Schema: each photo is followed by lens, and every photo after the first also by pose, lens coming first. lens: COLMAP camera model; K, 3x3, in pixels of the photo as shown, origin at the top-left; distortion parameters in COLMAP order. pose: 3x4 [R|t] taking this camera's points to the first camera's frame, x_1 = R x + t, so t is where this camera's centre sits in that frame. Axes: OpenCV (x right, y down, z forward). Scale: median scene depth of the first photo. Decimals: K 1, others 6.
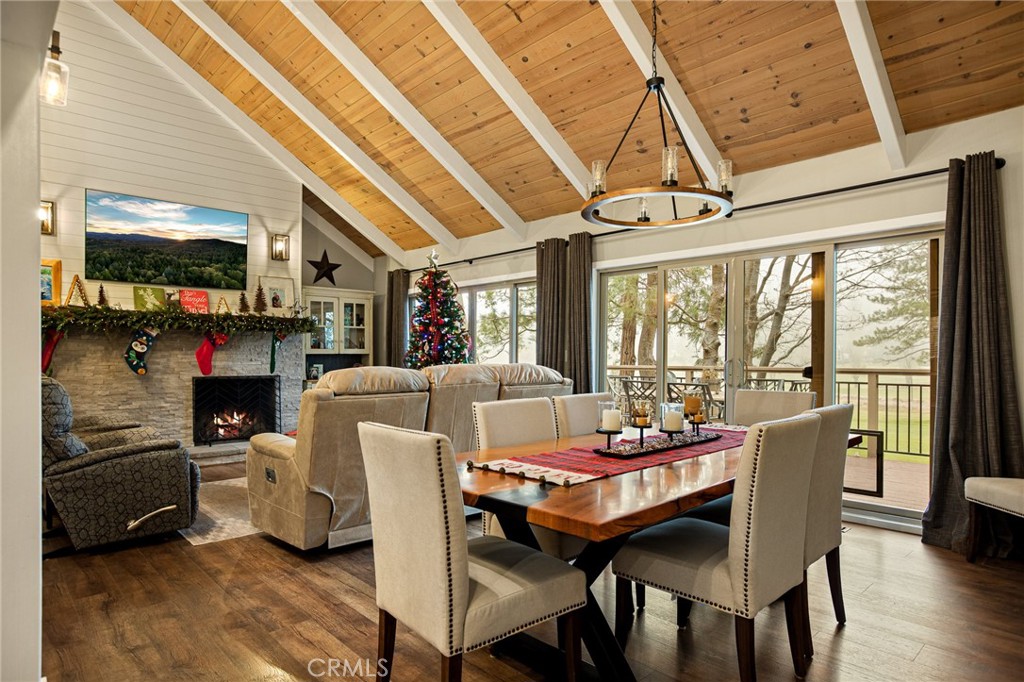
lens RADIAL K [[593.8, 0, 499.4], [0, 593.8, 363.5], [0, 0, 1]] dist [-0.006189, -0.000171]
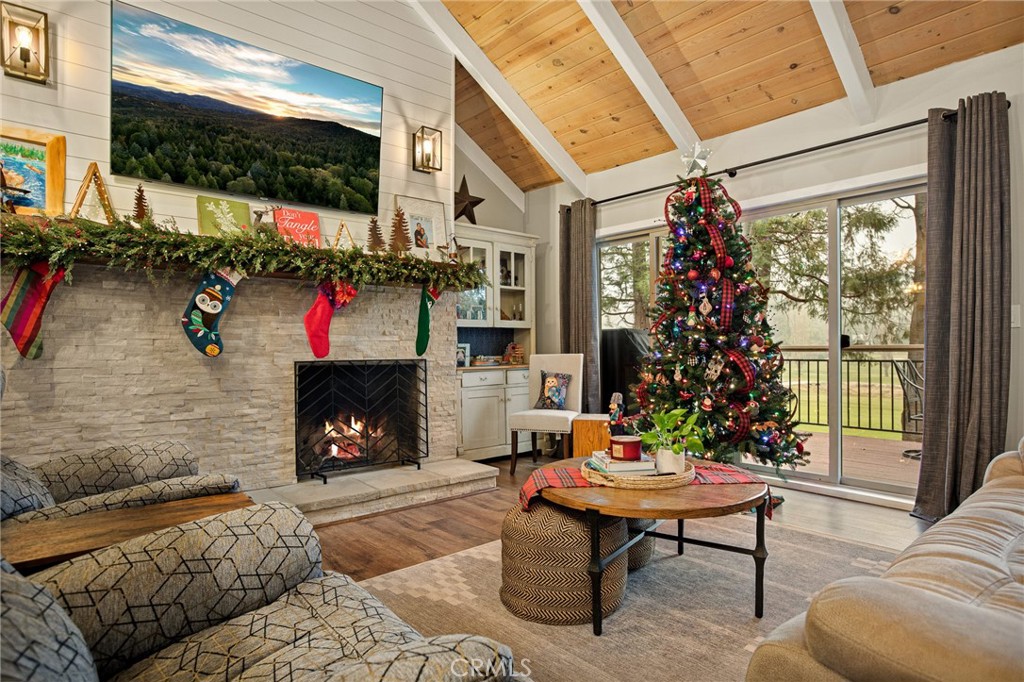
lens RADIAL K [[580.0, 0, 511.8], [0, 580.0, 348.2], [0, 0, 1]] dist [-0.067189, 0.035278]
pose [[0.999823, -0.005951, -0.017871, -0.310876], [0.005751, 0.999921, -0.011205, 0.018059], [0.017936, 0.011101, 0.999778, 0.469914]]
